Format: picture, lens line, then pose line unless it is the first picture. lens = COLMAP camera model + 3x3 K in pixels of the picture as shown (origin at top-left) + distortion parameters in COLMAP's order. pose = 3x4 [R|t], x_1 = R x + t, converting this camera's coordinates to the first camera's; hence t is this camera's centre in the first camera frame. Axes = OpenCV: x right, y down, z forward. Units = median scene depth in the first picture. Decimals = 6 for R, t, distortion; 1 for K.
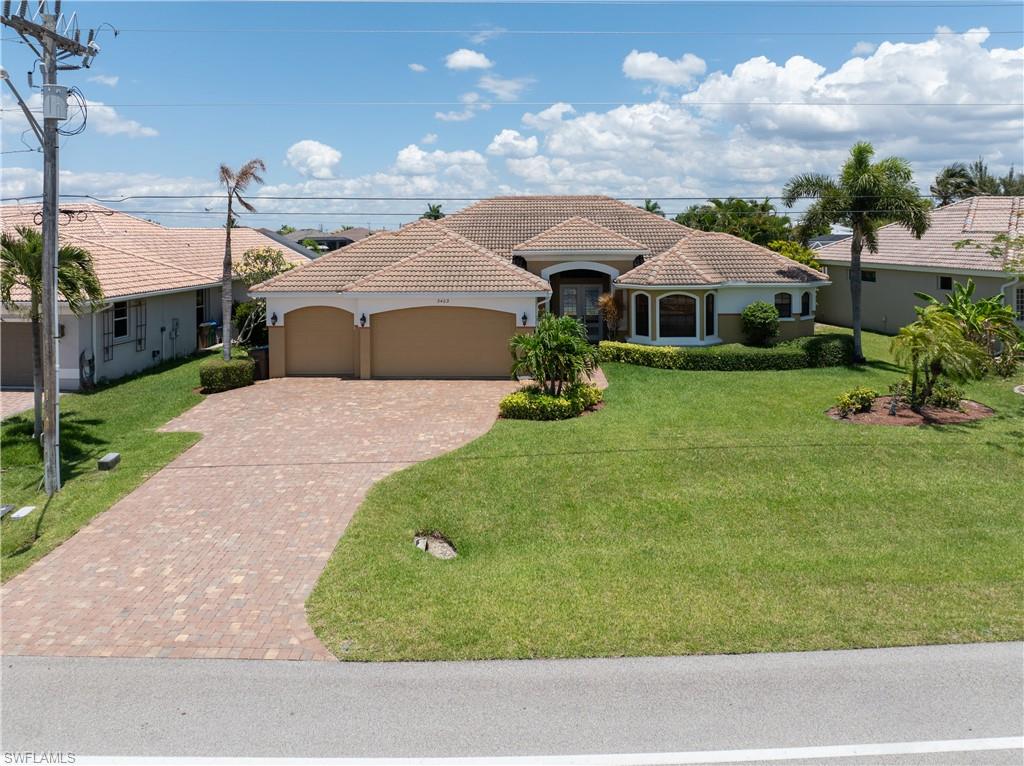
lens RADIAL K [[728.0, 0, 505.8], [0, 728.0, 250.2], [0, 0, 1]] dist [-0.036182, 0.000433]
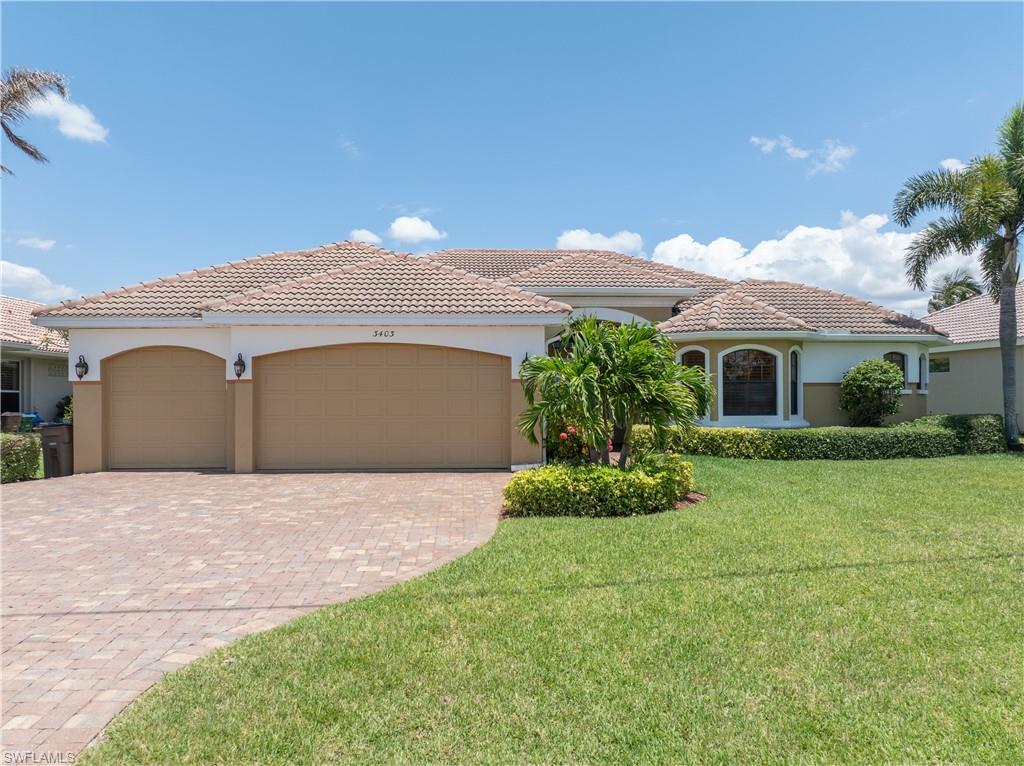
lens RADIAL K [[728.0, 0, 511.1], [0, 728.0, 384.4], [0, 0, 1]] dist [-0.036182, 0.000433]
pose [[0.995339, 0.005396, 0.096284, -0.041689], [-0.001913, 0.999342, -0.036234, 0.130546], [-0.096416, 0.035881, 0.994694, 0.423037]]
